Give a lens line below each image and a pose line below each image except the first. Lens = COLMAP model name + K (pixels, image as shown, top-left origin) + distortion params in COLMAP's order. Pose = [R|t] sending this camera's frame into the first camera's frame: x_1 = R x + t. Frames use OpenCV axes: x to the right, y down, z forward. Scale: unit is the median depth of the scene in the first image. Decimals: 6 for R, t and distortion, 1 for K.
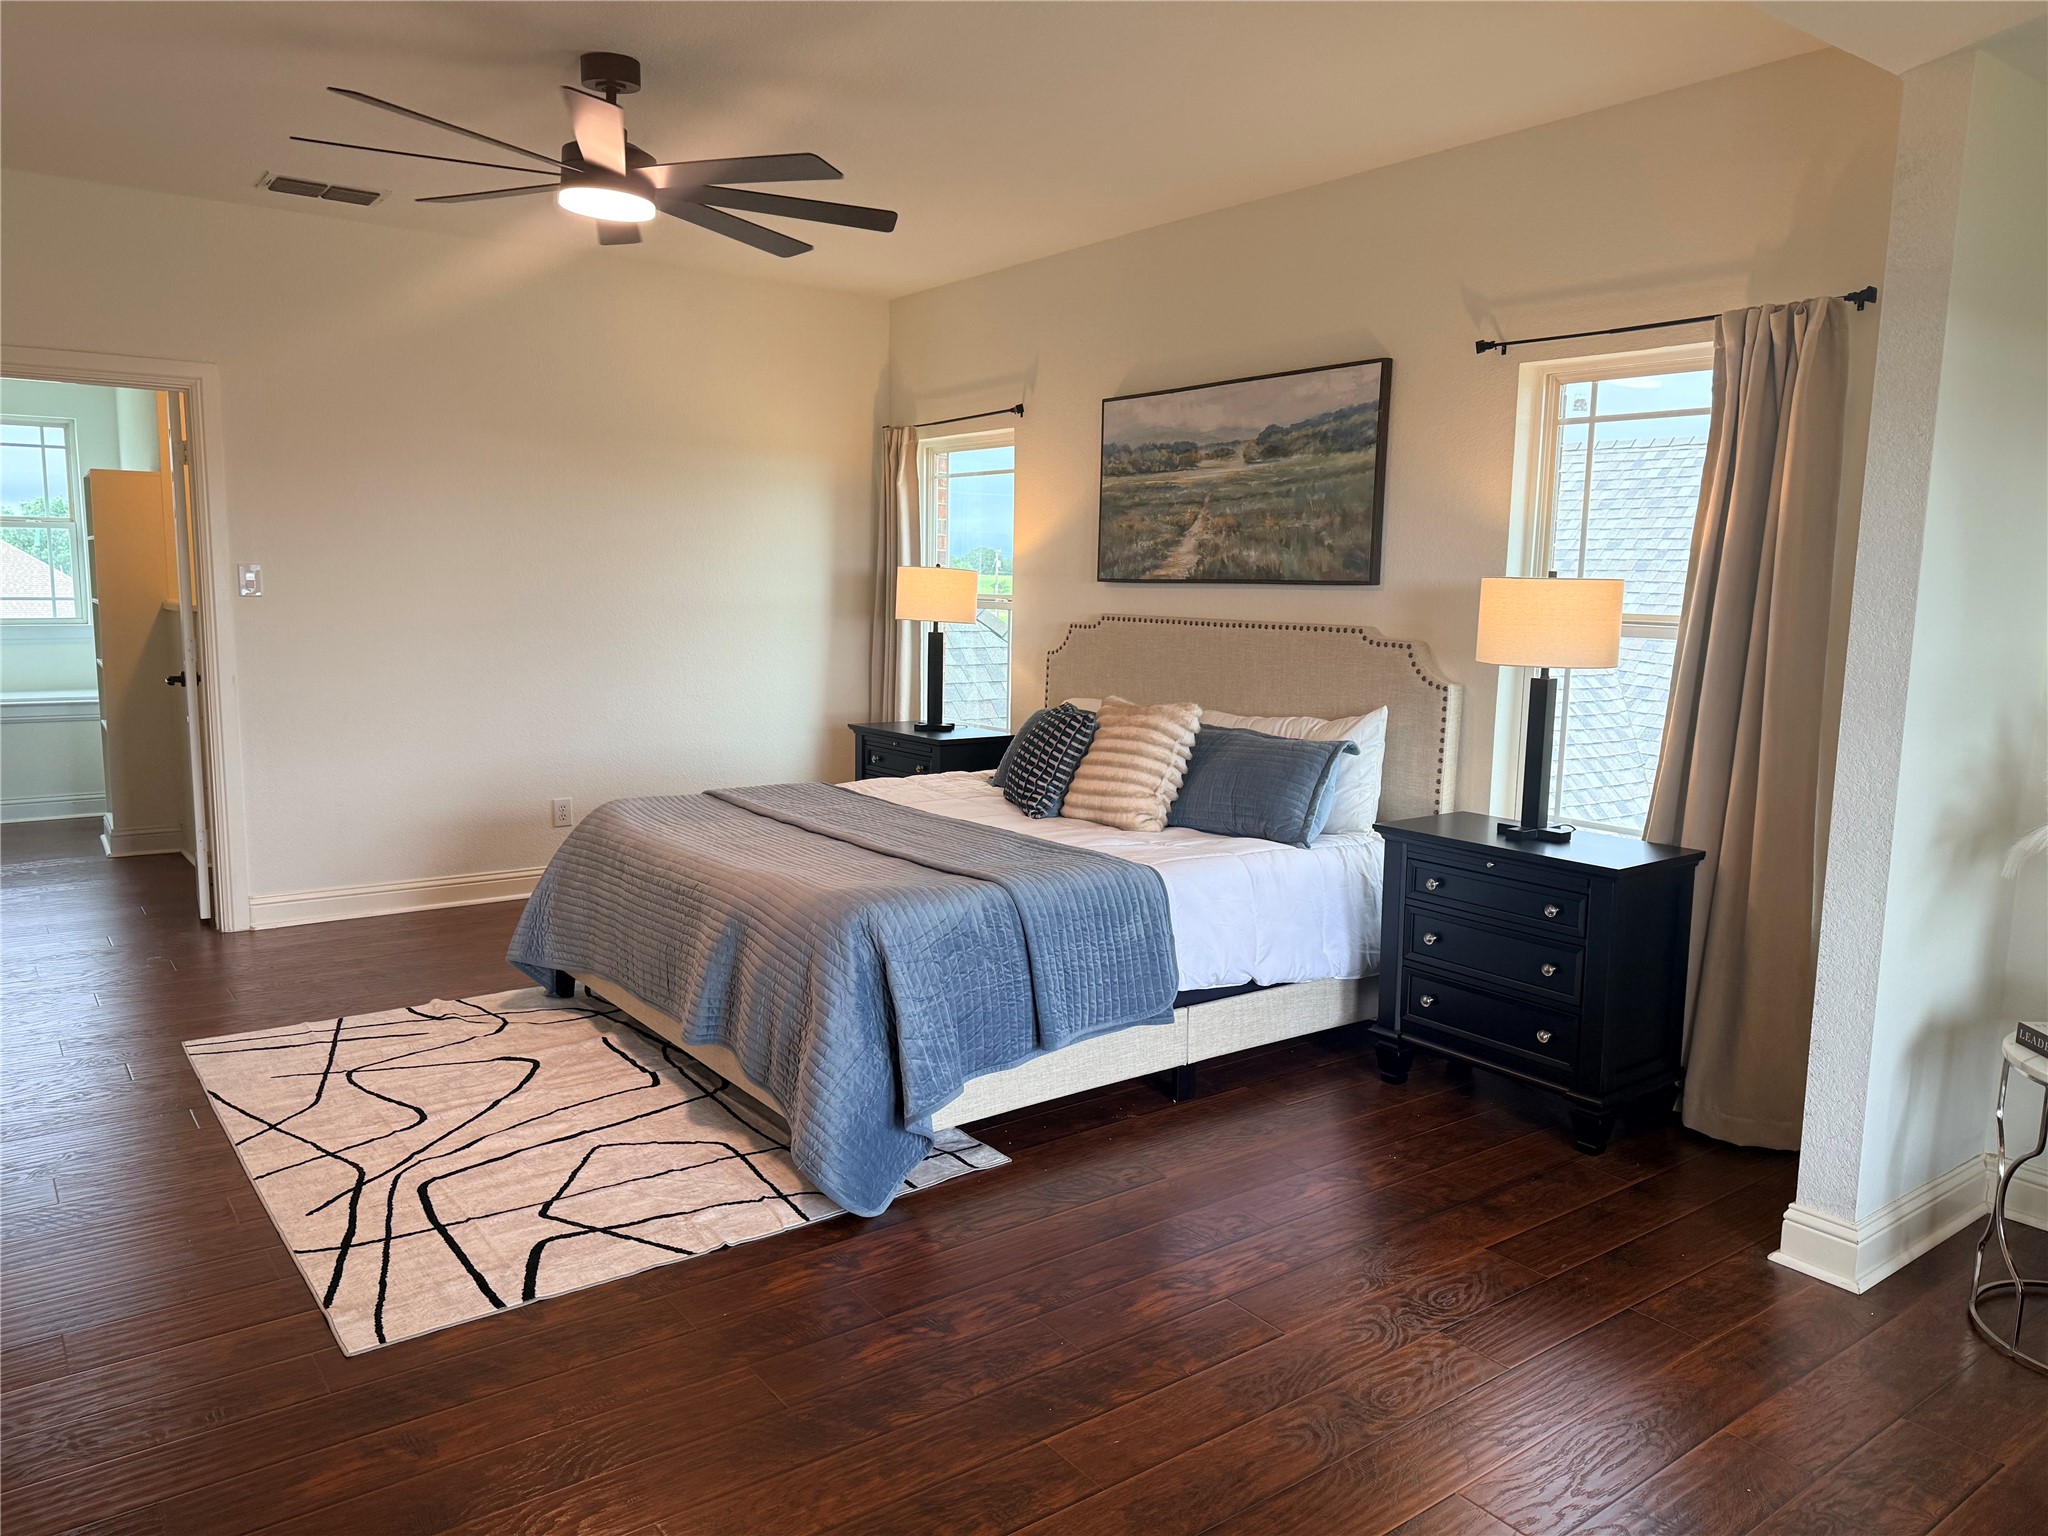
lens RADIAL K [[1422.3, 0, 1024.0], [0, 1422.3, 768.0], [0, 0, 1]] dist [0.120973, -0.228013]
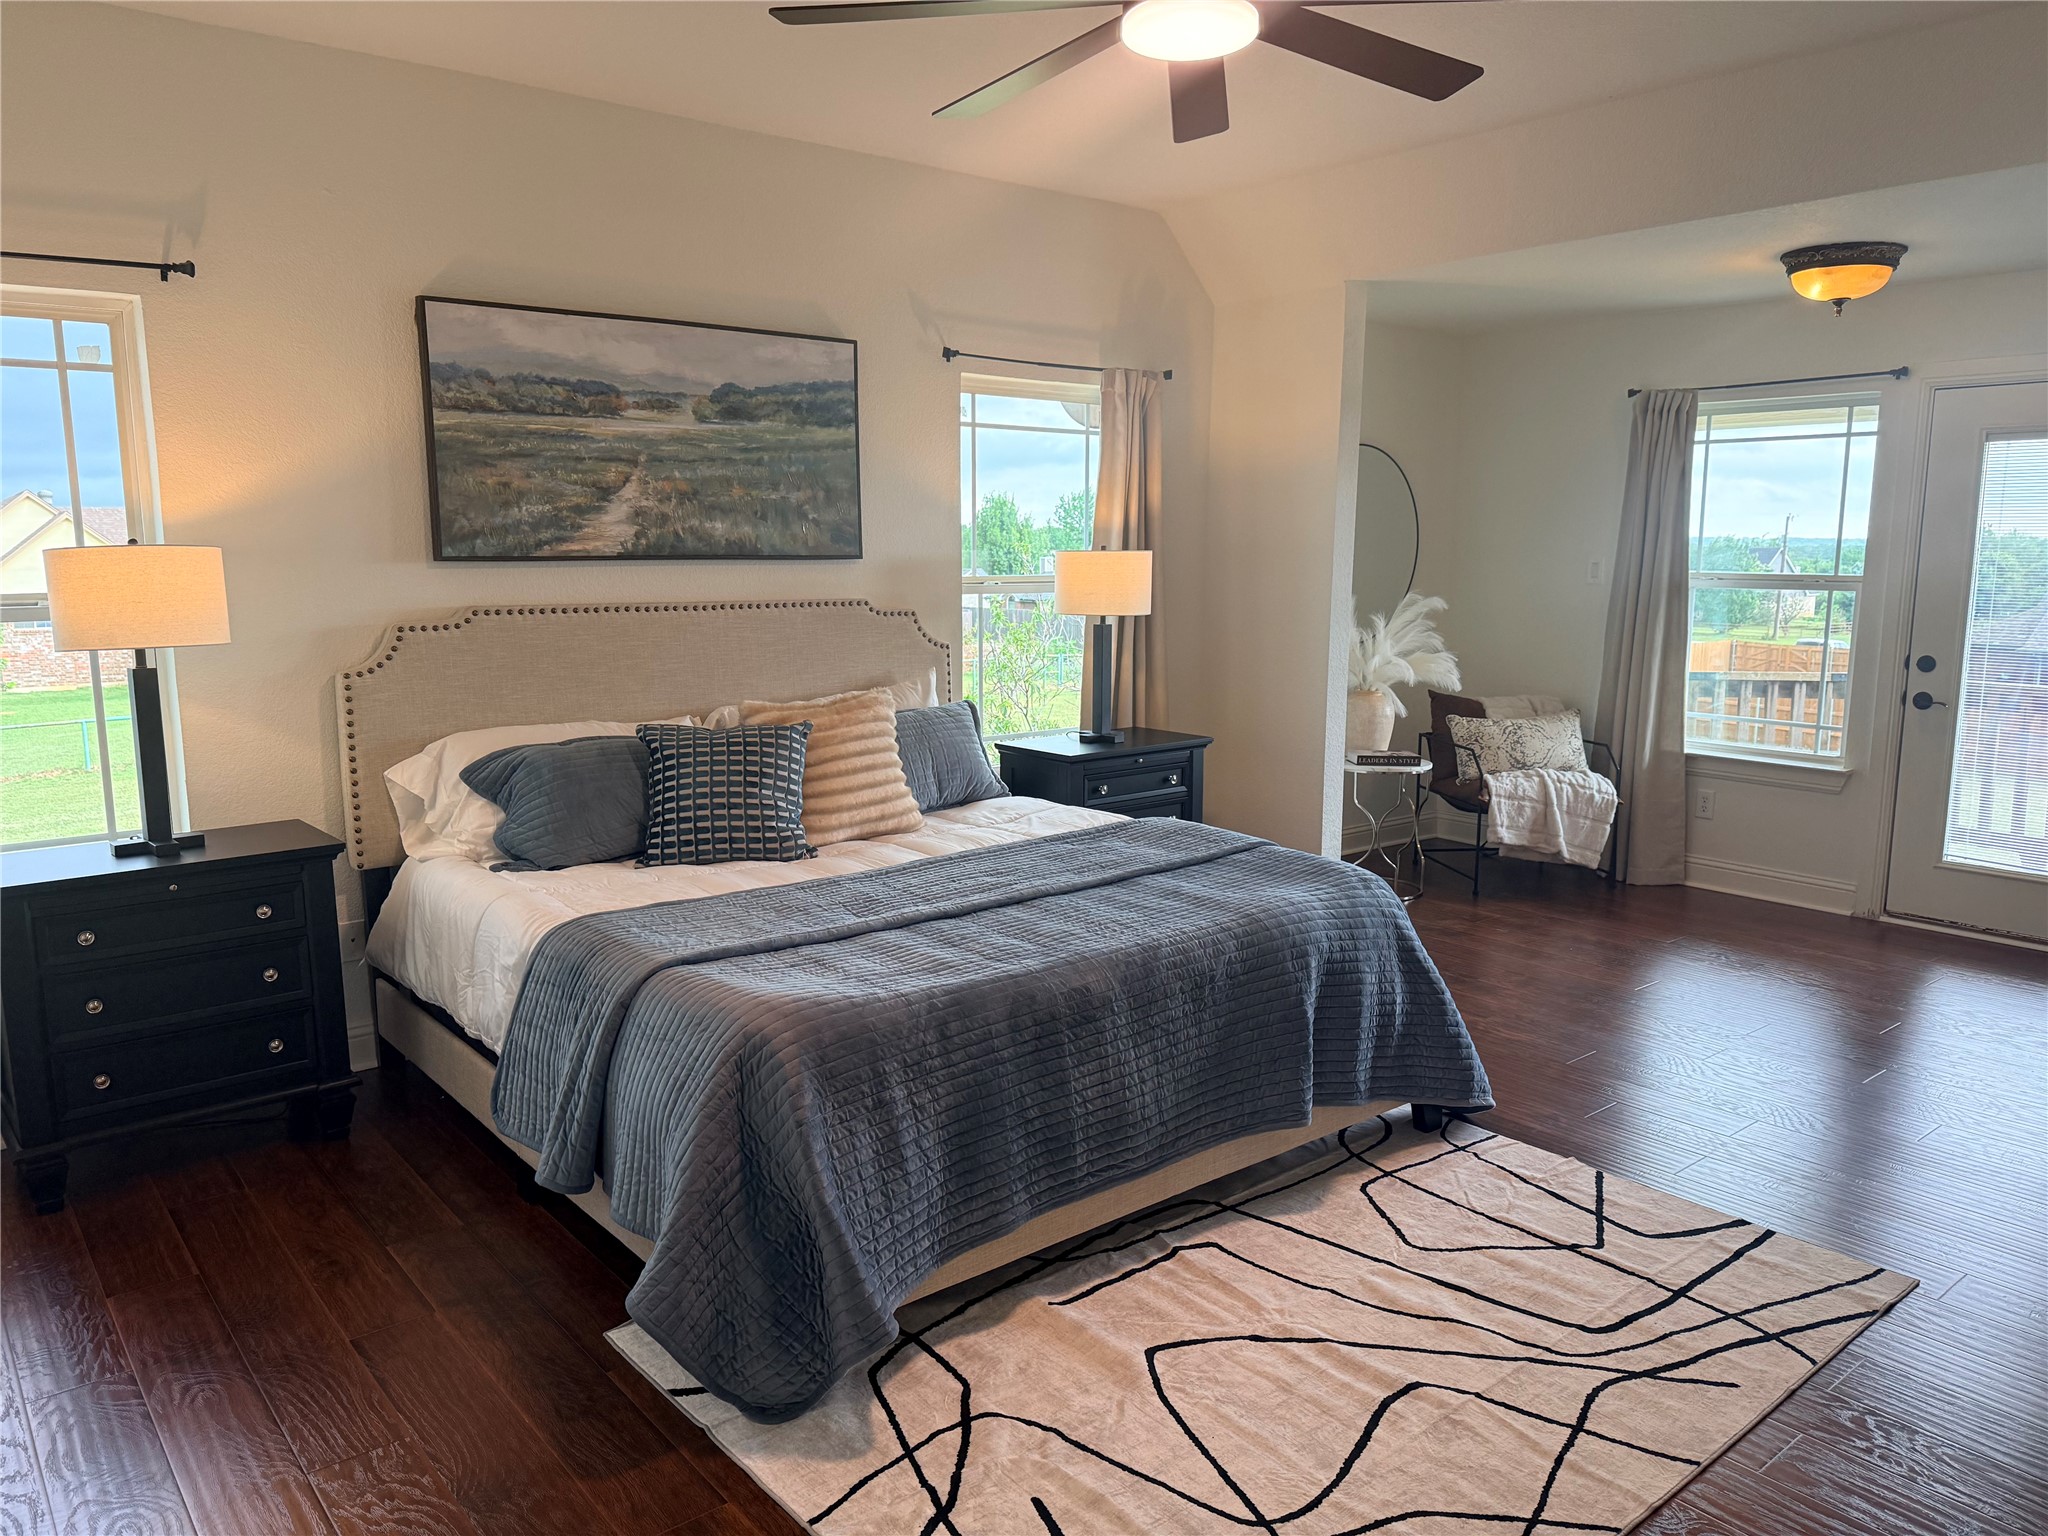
lens RADIAL K [[1422.3, 0, 1024.0], [0, 1422.3, 768.0], [0, 0, 1]] dist [0.120973, -0.228013]
pose [[-0.042938, -0.168235, 0.984811, -0.762708], [0.133222, 0.975954, 0.172530, -0.133351], [-0.990156, 0.138607, -0.019493, 0.862725]]
